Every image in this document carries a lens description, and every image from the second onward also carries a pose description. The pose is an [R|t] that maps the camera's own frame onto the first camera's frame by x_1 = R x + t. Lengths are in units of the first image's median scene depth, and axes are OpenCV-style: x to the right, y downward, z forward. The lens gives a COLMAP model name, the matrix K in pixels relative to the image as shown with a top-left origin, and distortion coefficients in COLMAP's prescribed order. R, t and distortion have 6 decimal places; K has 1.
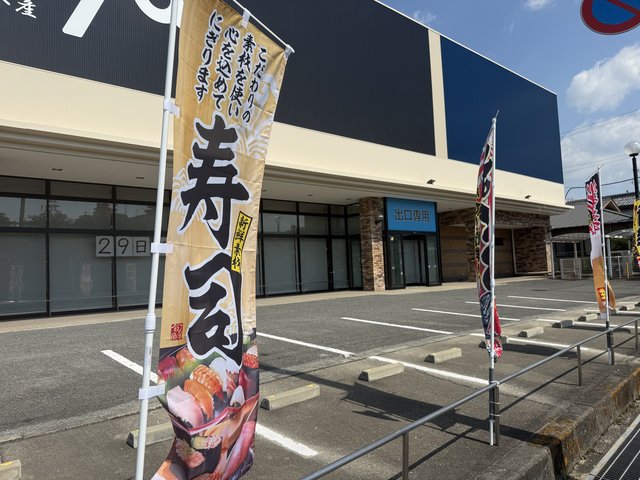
lens RADIAL K [[459.8, 0, 320.0], [0, 459.8, 240.0], [0, 0, 1]] dist [0.040395, -0.001236]
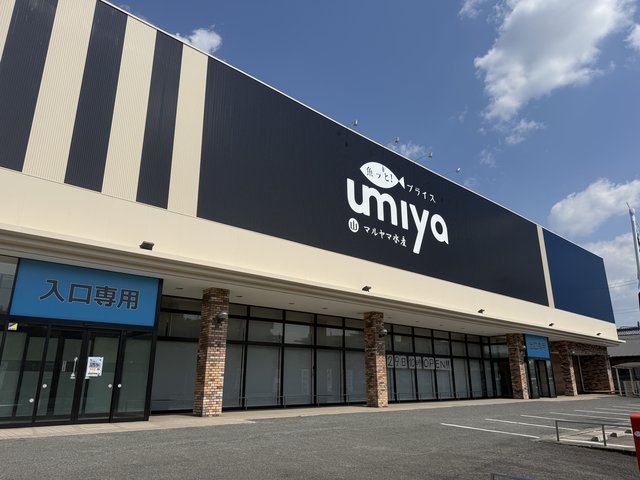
lens RADIAL K [[450.7, 0, 320.0], [0, 450.7, 240.0], [0, 0, 1]] dist [0.085385, -0.126026]
pose [[0.998913, 0.044945, 0.012329, -0.489172], [-0.040746, 0.970630, -0.237103, -0.008194], [-0.022624, 0.236343, 0.971406, -0.445159]]
